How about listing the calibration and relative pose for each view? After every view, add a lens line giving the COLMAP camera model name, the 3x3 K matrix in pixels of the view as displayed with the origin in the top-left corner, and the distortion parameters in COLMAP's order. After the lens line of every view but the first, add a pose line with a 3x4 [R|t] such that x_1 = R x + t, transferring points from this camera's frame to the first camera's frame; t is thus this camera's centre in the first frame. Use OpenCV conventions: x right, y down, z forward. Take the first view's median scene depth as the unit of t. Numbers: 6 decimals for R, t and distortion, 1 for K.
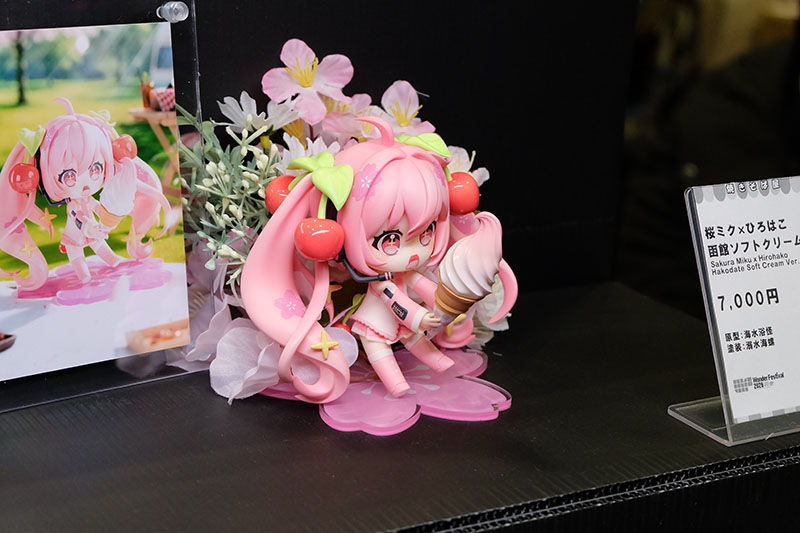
lens RADIAL K [[1684.0, 0, 401.7], [0, 1684.0, 265.7], [0, 0, 1]] dist [0.056575, 0.000000]
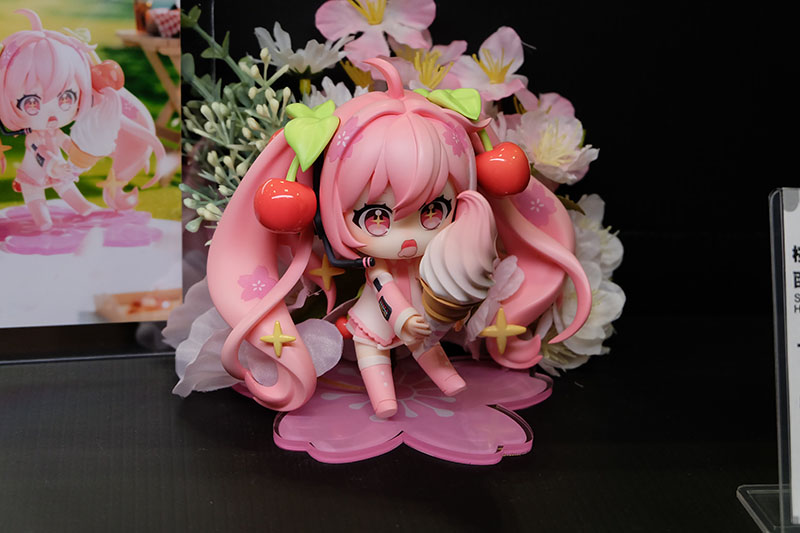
lens RADIAL K [[1684.0, 0, 398.8], [0, 1684.0, 267.3], [0, 0, 1]] dist [0.056575, 0.000000]
pose [[0.918443, 0.113919, -0.378795, 0.297045], [-0.113102, 0.993282, 0.024490, -0.012126], [0.379040, 0.020349, 0.925157, 0.276685]]
